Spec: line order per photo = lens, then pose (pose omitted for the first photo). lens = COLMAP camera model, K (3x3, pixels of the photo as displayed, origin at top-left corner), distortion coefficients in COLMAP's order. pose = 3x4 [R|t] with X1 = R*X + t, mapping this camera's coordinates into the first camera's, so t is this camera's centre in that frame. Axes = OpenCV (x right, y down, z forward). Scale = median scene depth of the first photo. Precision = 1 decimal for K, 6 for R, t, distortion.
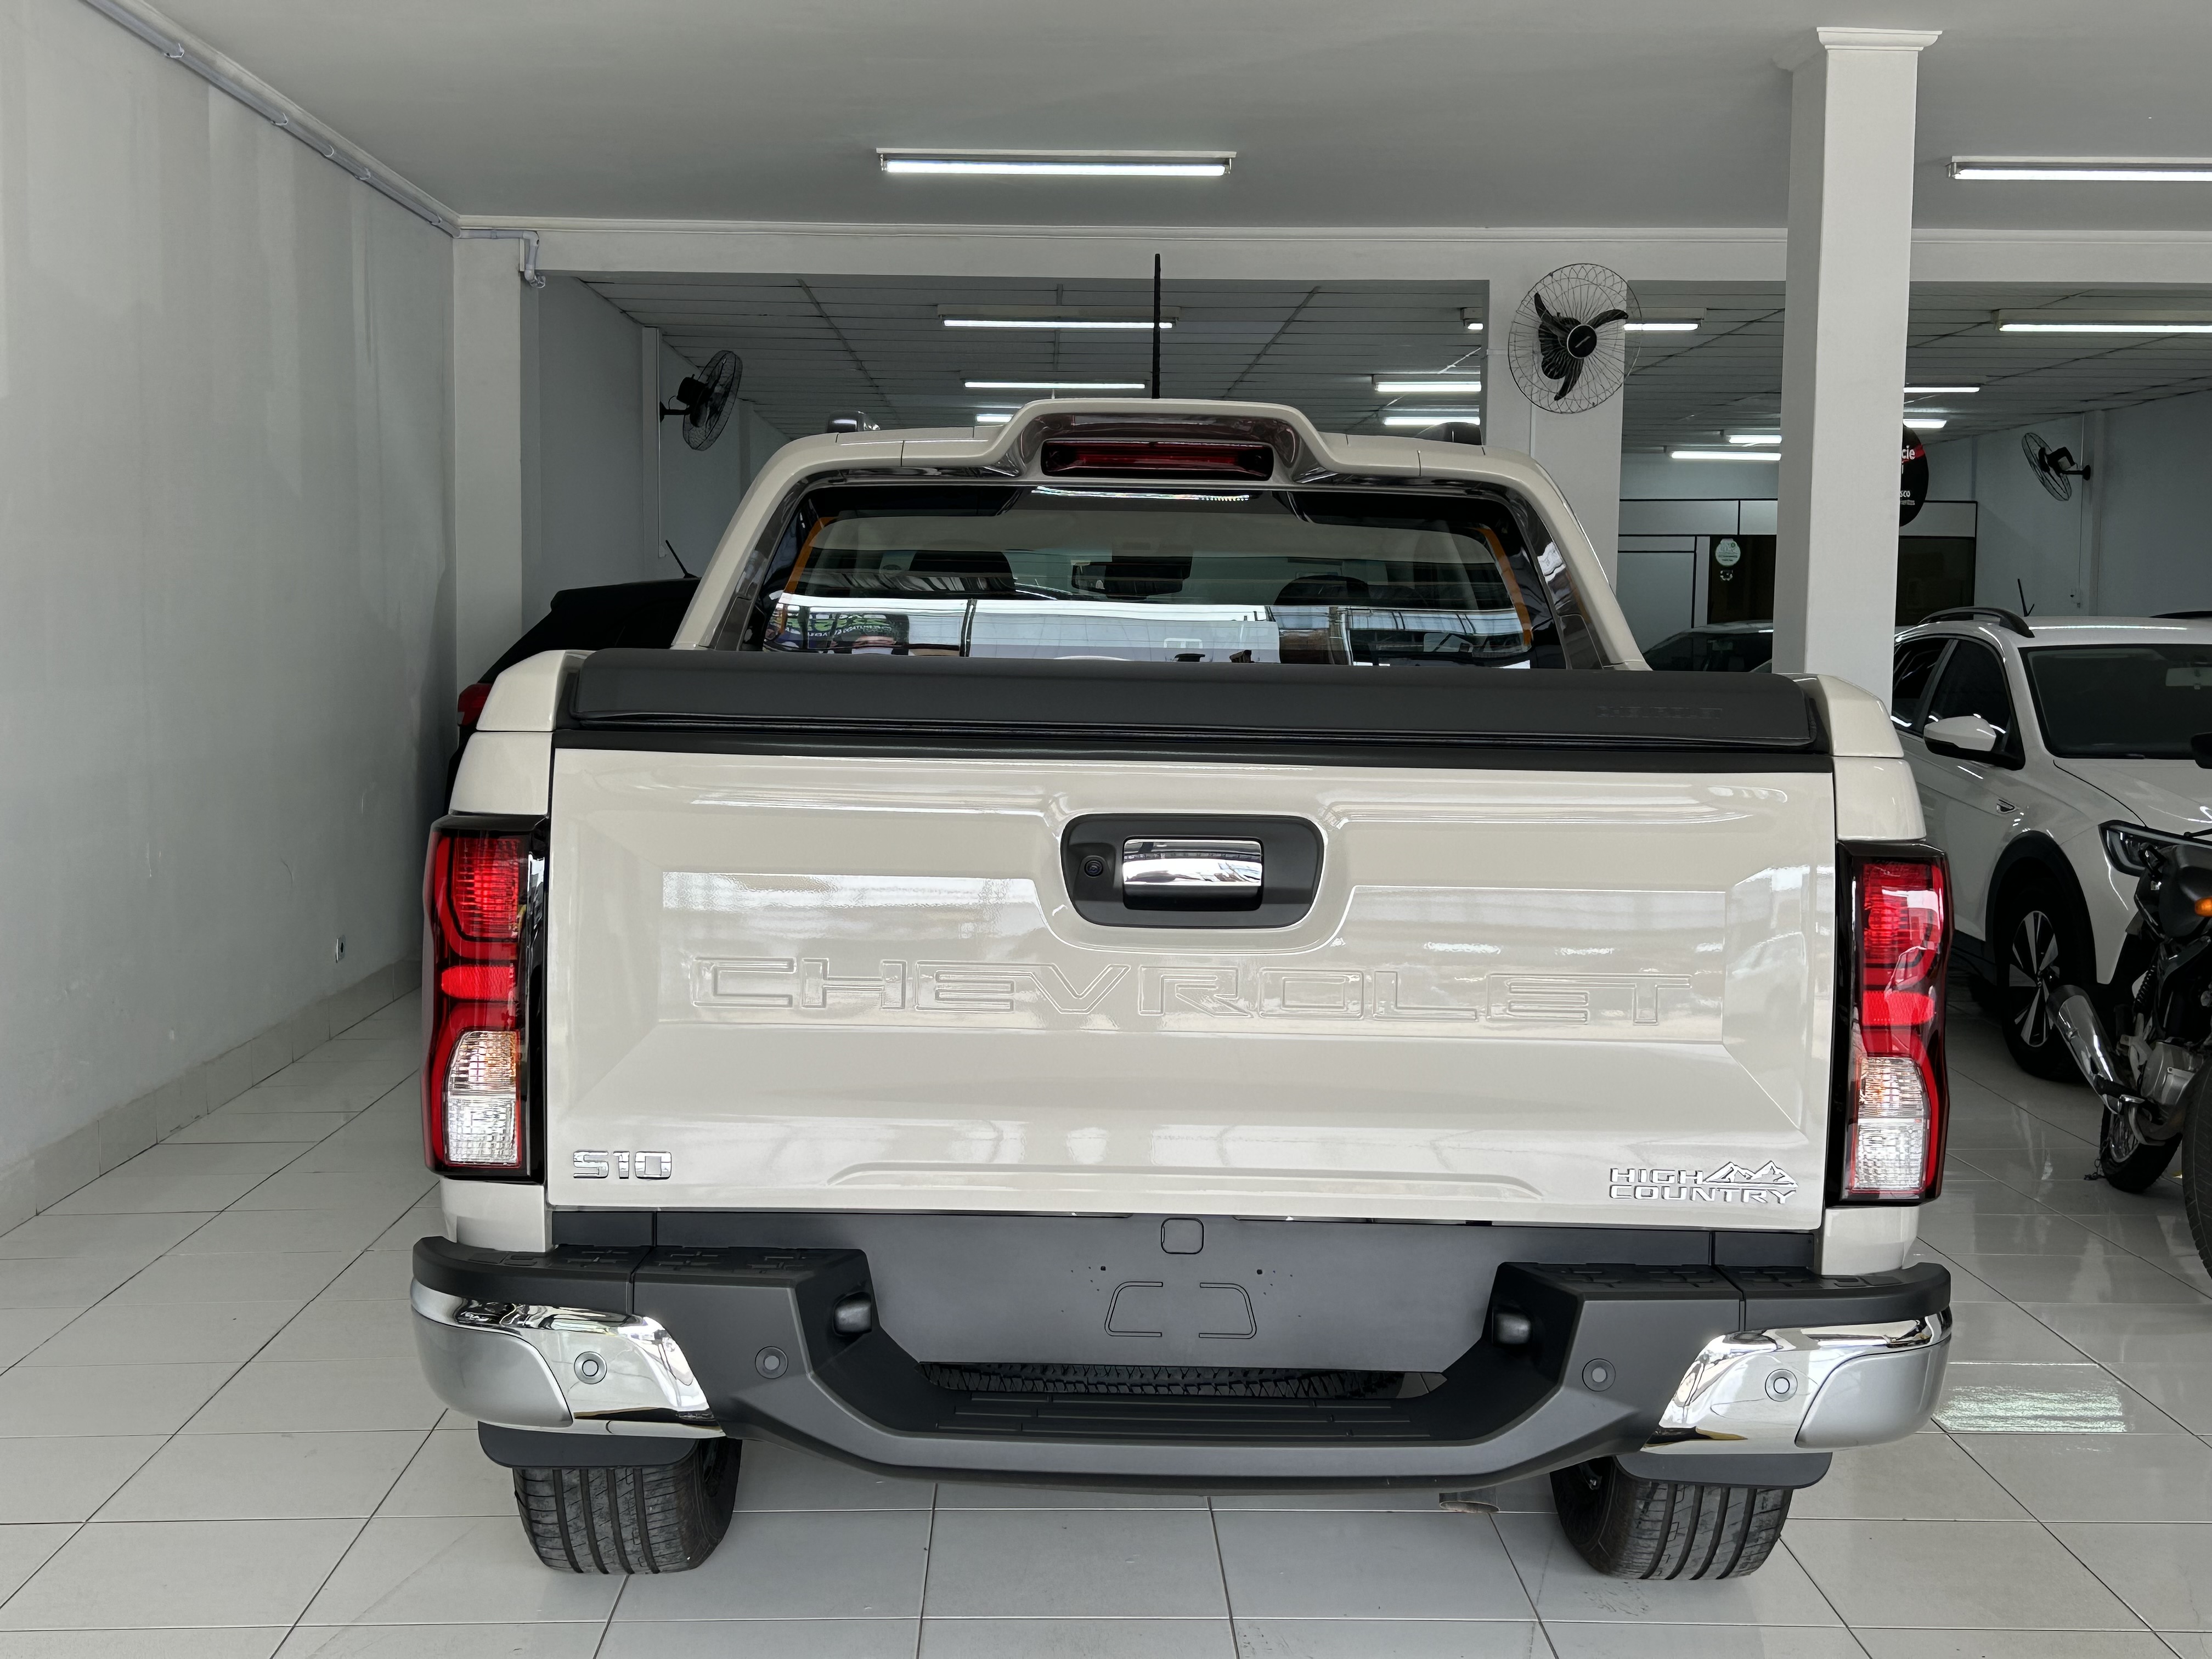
lens RADIAL K [[2670.3, 0, 1106.0], [0, 2670.3, 829.5], [0, 0, 1]] dist [0.227426, -0.734744]
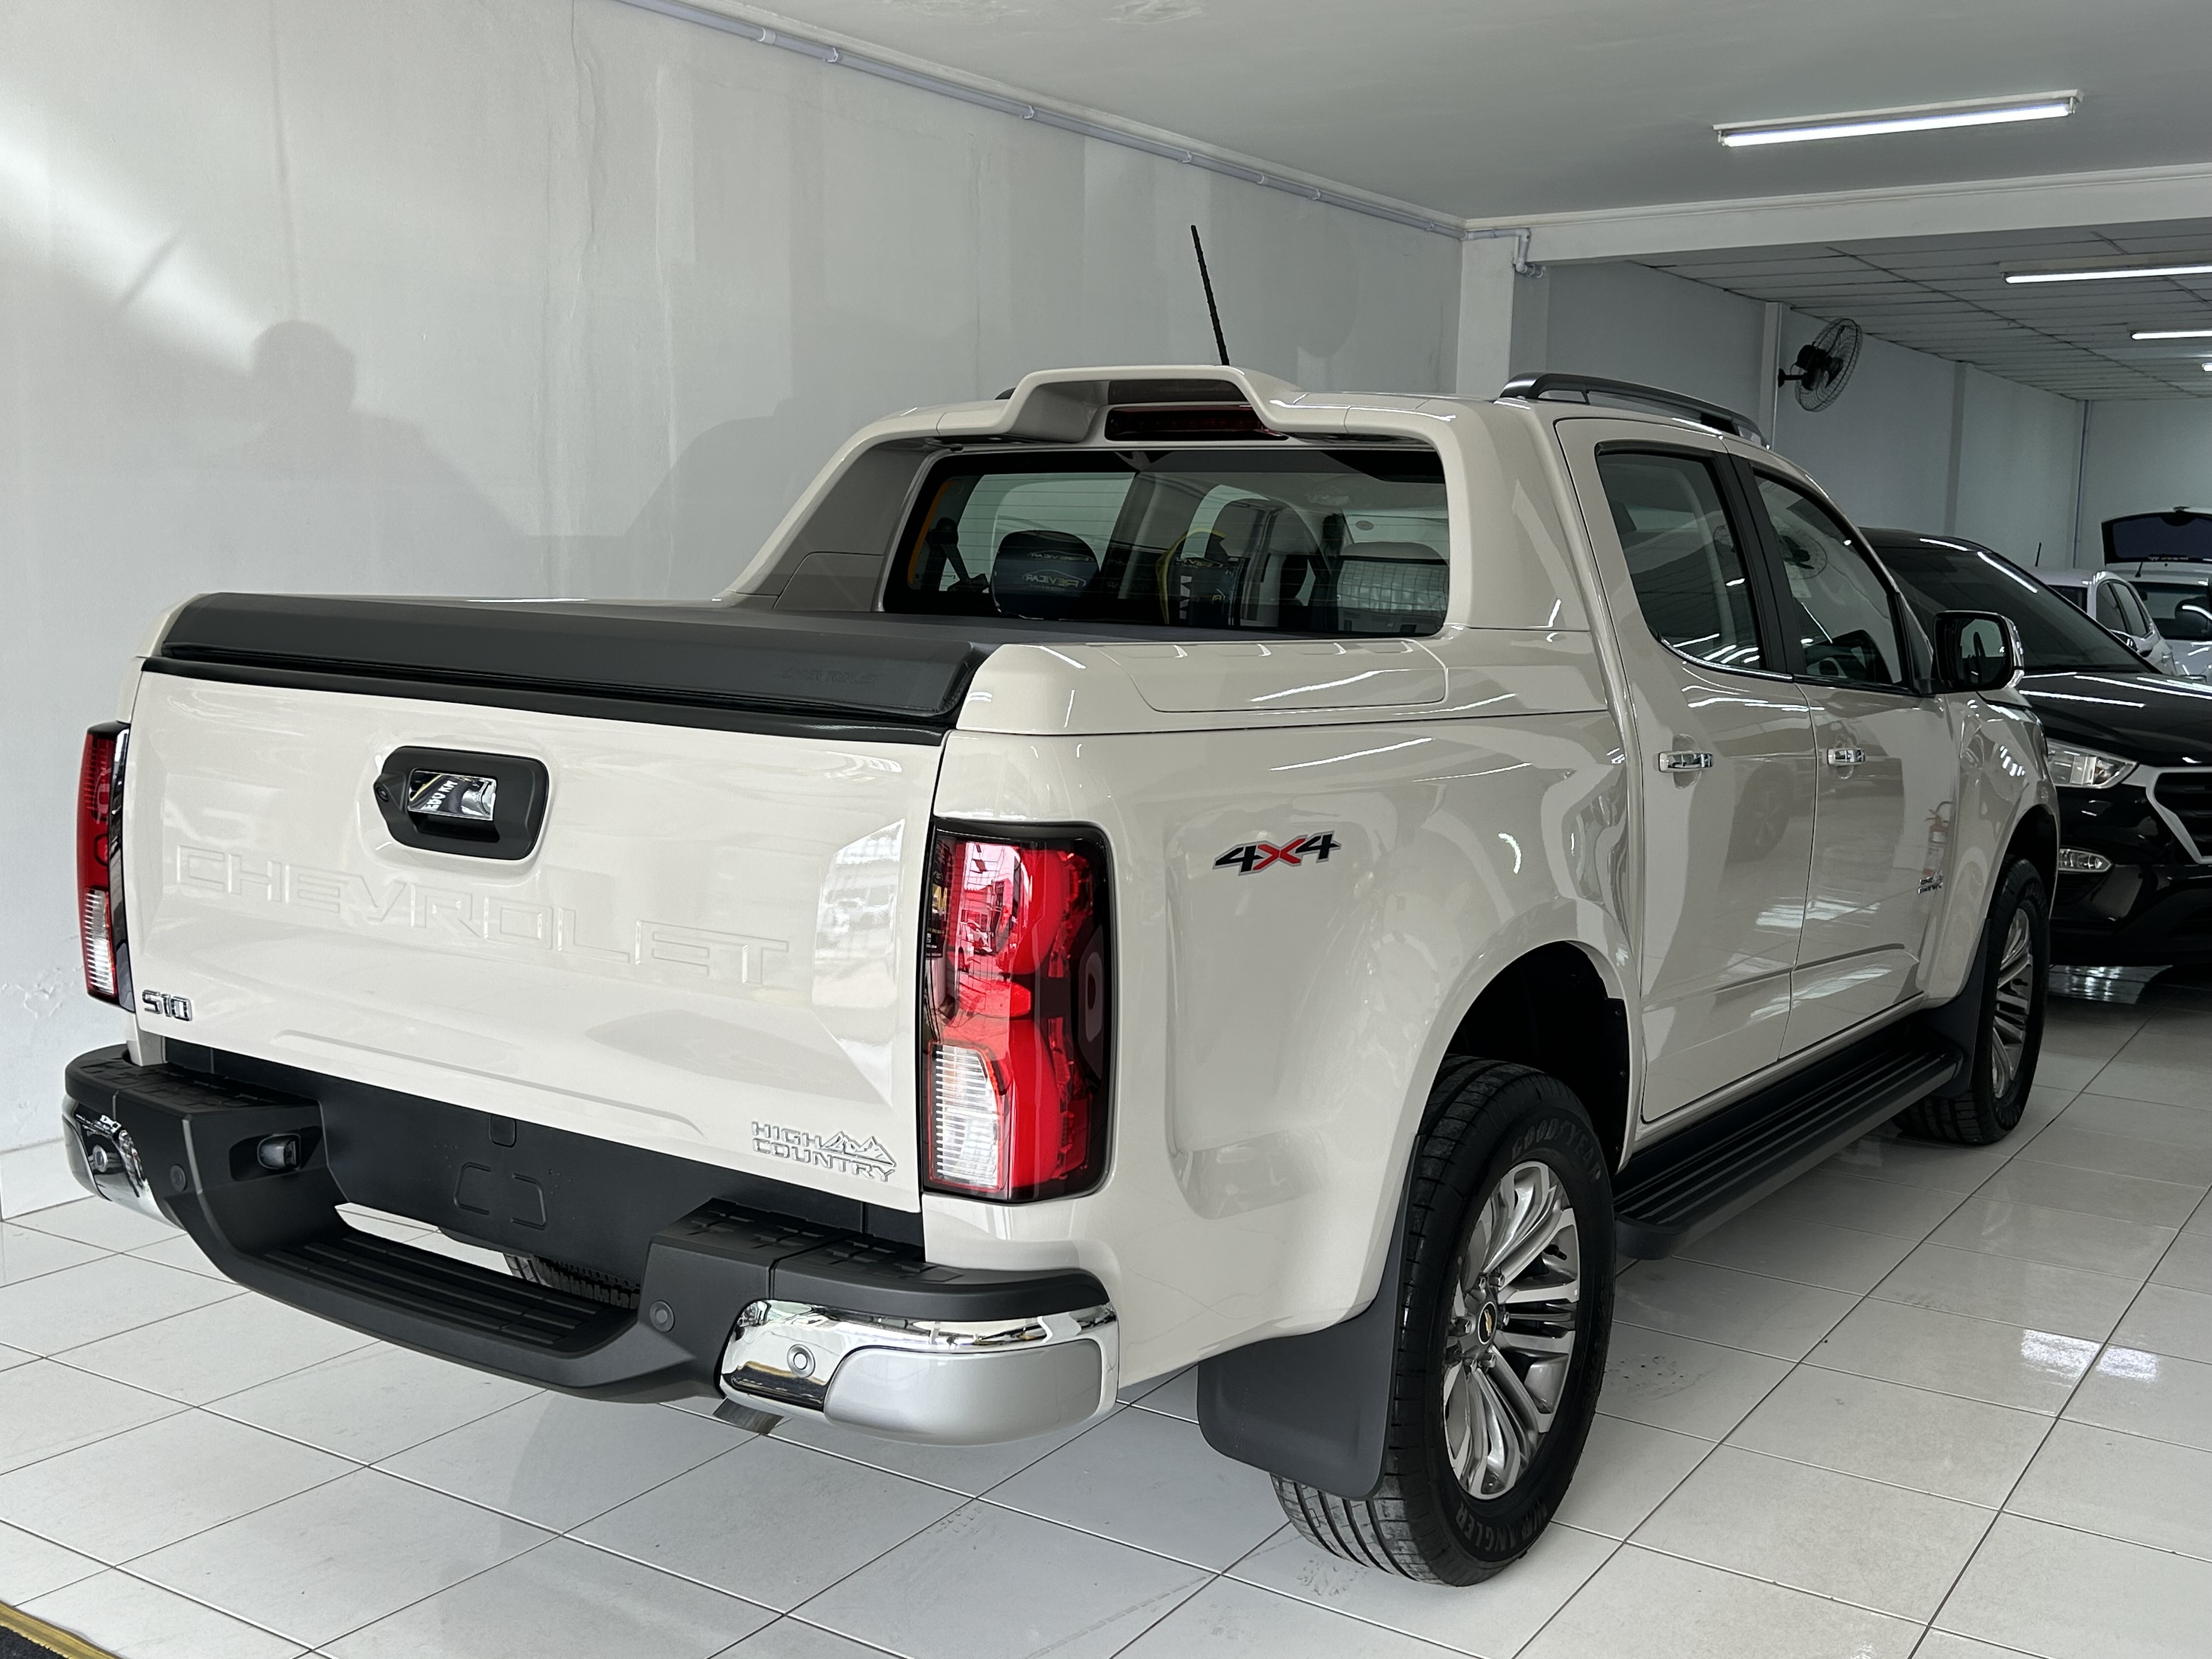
lens RADIAL K [[2290.0, 0, 1106.0], [0, 2290.0, 829.5], [0, 0, 1]] dist [0.010787, -0.026332]
pose [[0.818714, 0.070171, -0.569897, 0.763434], [-0.048736, 0.997415, 0.052796, -0.035441], [0.572129, -0.015450, 0.820018, 0.361574]]
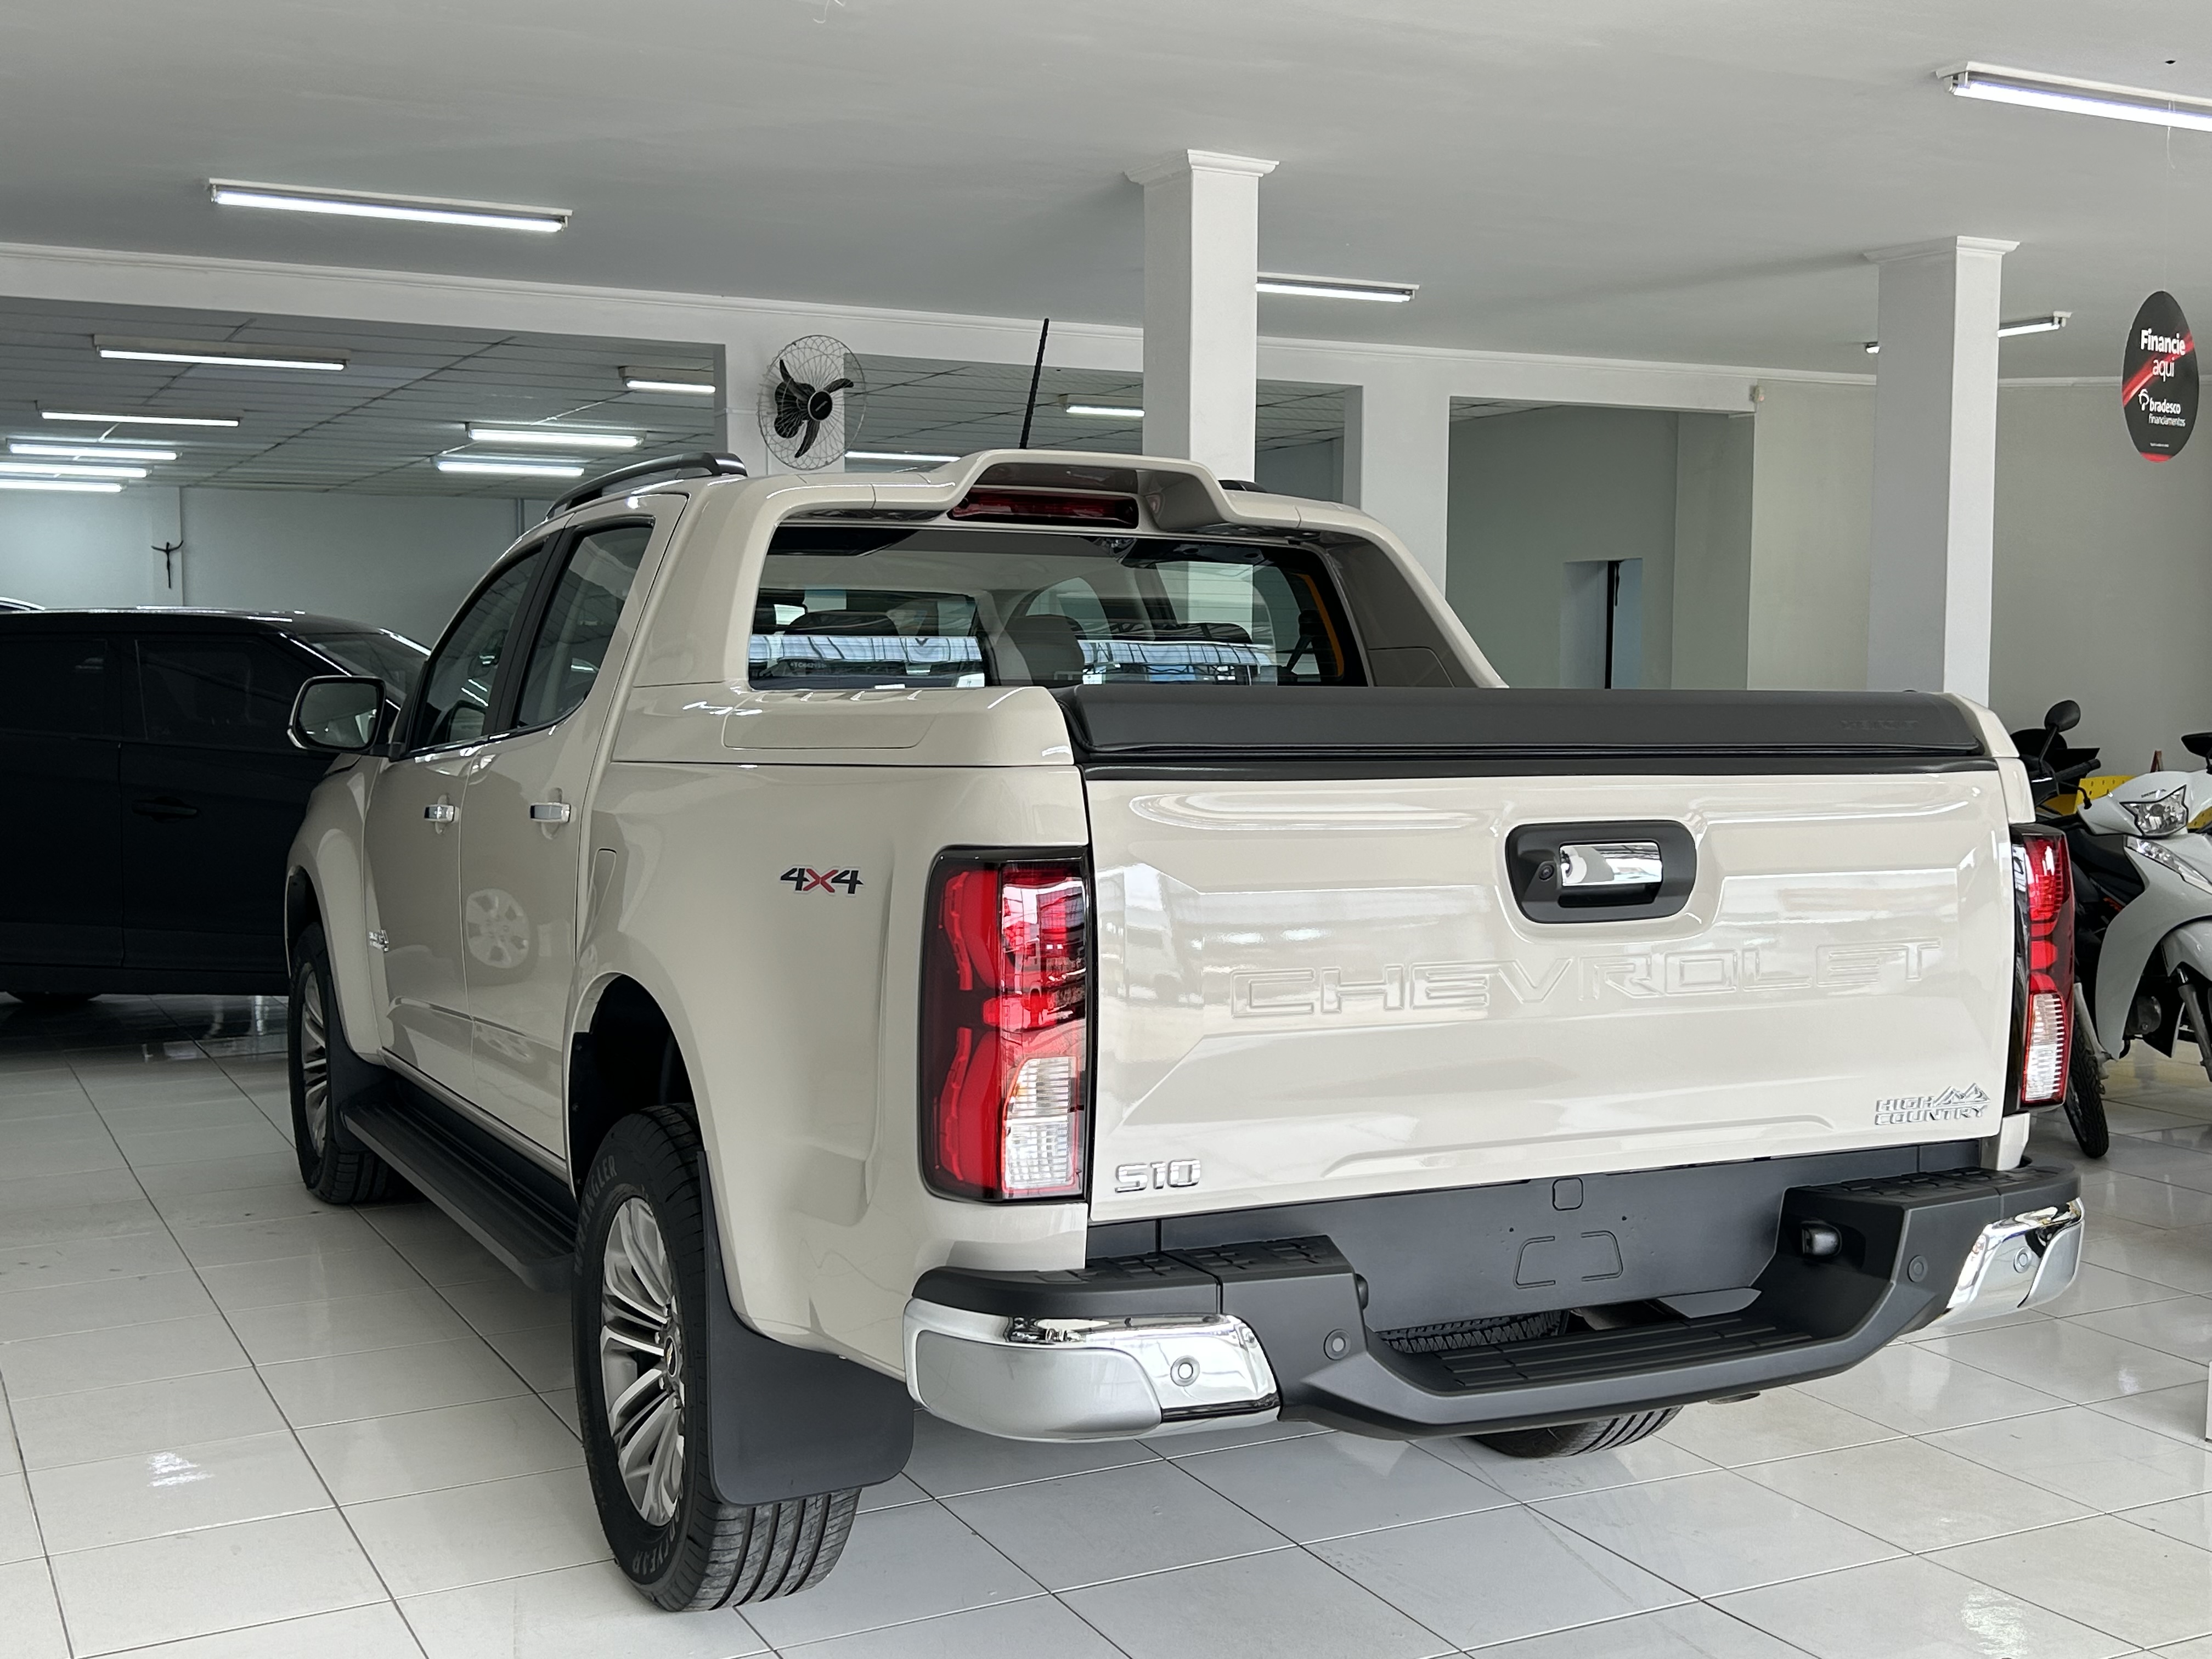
lens RADIAL K [[2435.0, 0, 1106.0], [0, 2435.0, 829.5], [0, 0, 1]] dist [0.181116, -0.423102]
pose [[0.897570, -0.037615, 0.439263, -0.597551], [0.040682, 0.999169, 0.002433, -0.012889], [-0.438990, 0.015686, 0.898355, 0.150245]]
